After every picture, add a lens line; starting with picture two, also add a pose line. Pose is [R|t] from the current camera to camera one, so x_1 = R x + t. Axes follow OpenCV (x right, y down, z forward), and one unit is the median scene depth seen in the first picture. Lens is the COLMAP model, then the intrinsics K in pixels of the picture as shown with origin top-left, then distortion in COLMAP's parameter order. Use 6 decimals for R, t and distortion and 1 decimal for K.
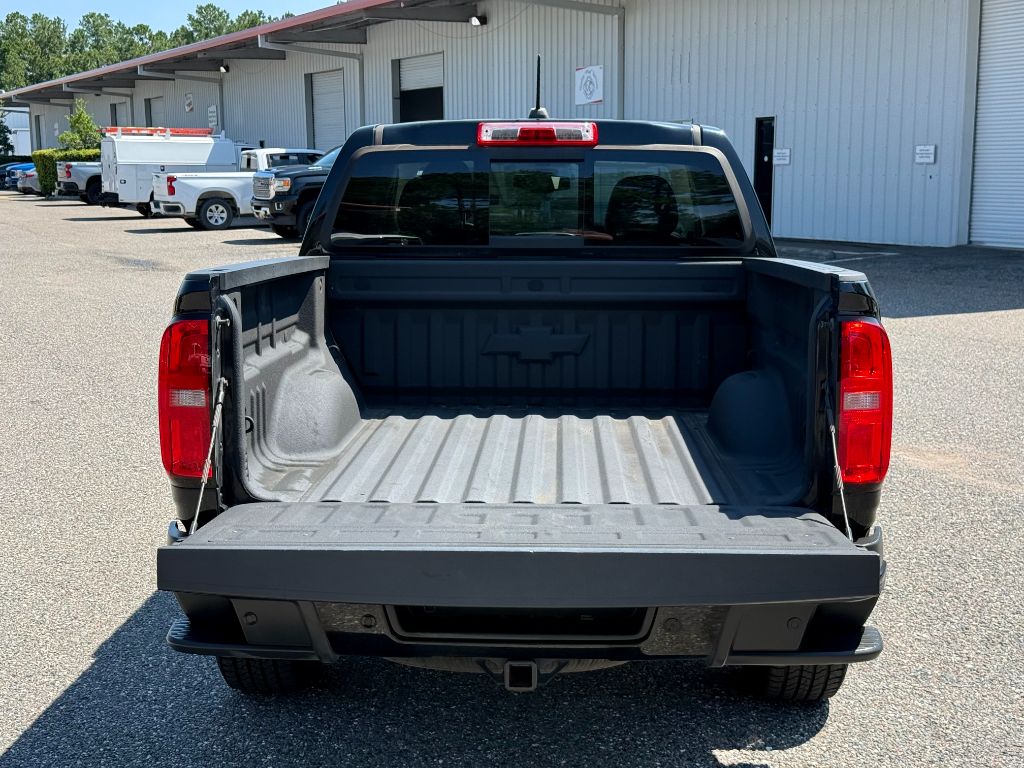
lens RADIAL K [[1413.1, 0, 512.0], [0, 1413.1, 384.0], [0, 0, 1]] dist [0.127520, -0.076834]
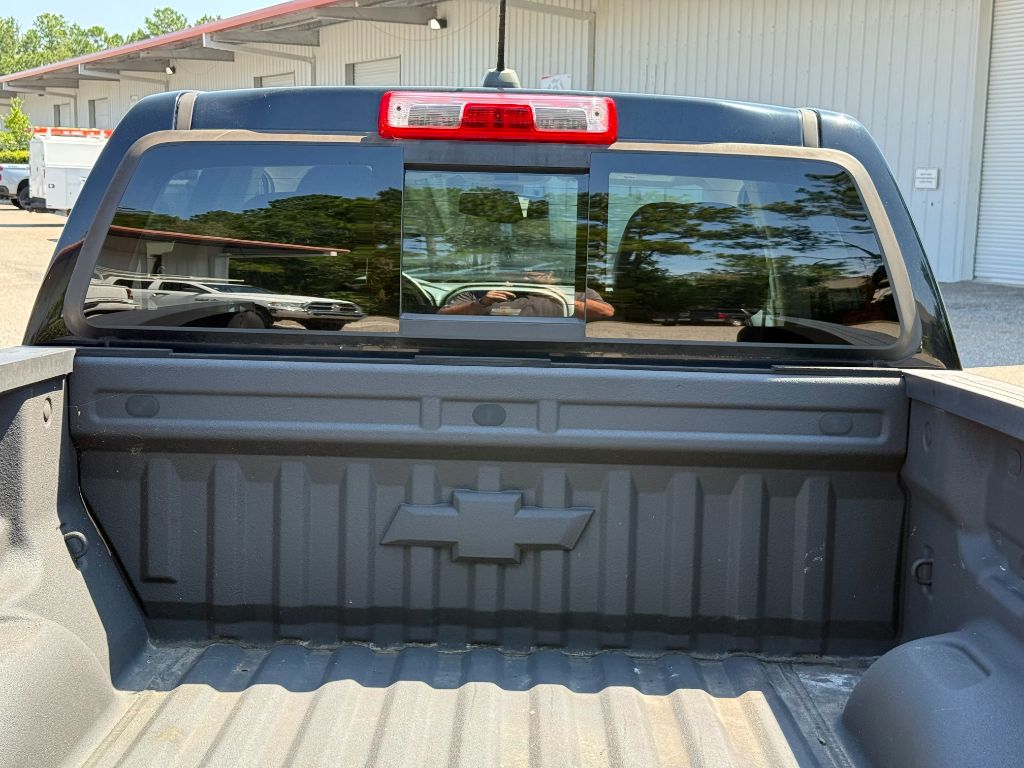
lens RADIAL K [[1333.5, 0, 512.0], [0, 1333.5, 384.0], [0, 0, 1]] dist [0.083393, -0.025864]
pose [[0.999315, 0.020137, 0.031035, 0.007208], [-0.020098, 0.999797, -0.001581, -0.058862], [-0.031061, 0.000956, 0.999517, 0.384138]]
